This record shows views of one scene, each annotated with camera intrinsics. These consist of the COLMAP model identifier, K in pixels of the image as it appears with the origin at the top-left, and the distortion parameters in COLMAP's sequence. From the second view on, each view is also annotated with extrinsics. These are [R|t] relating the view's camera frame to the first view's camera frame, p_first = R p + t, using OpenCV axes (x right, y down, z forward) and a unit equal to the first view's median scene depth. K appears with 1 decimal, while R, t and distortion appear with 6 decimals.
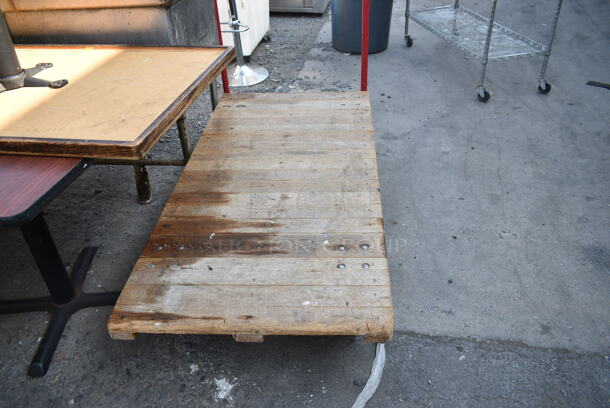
lens RADIAL K [[468.1, 0, 307.3], [0, 468.1, 202.1], [0, 0, 1]] dist [-0.024730, 0.008712]
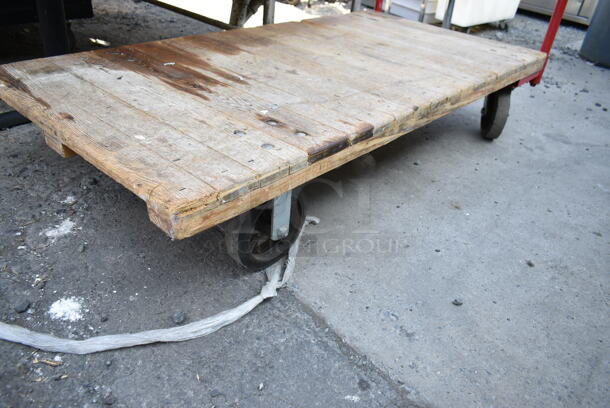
lens RADIAL K [[468.1, 0, 307.3], [0, 468.1, 202.1], [0, 0, 1]] dist [-0.024730, 0.008712]
pose [[0.778127, 0.426120, -0.461454, 0.409322], [-0.458349, 0.887545, 0.046692, 0.130677], [0.429457, 0.175174, 0.885935, 0.450129]]
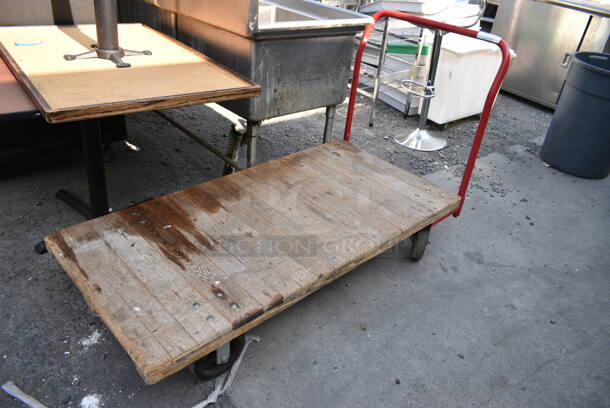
lens RADIAL K [[468.1, 0, 307.3], [0, 468.1, 202.1], [0, 0, 1]] dist [-0.024730, 0.008712]
pose [[0.722785, 0.446398, -0.527551, 0.607253], [-0.494634, 0.867283, 0.056182, -0.209228], [0.482616, 0.220338, 0.847663, 0.175527]]
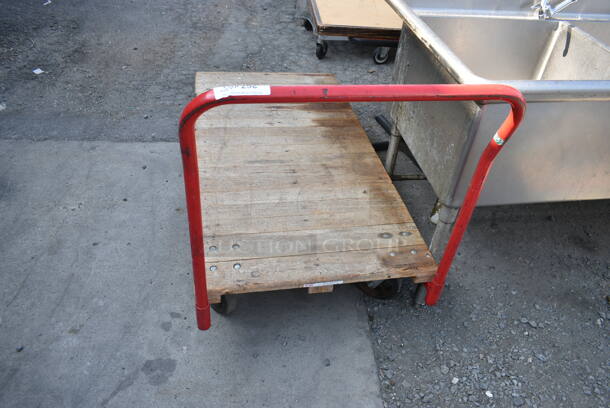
lens RADIAL K [[468.1, 0, 307.3], [0, 468.1, 202.1], [0, 0, 1]] dist [-0.024730, 0.008712]
pose [[-0.969645, 0.123171, -0.211228, 0.162762], [-0.172374, 0.268362, 0.947771, -1.270845], [0.173423, 0.955411, -0.238985, 1.645058]]
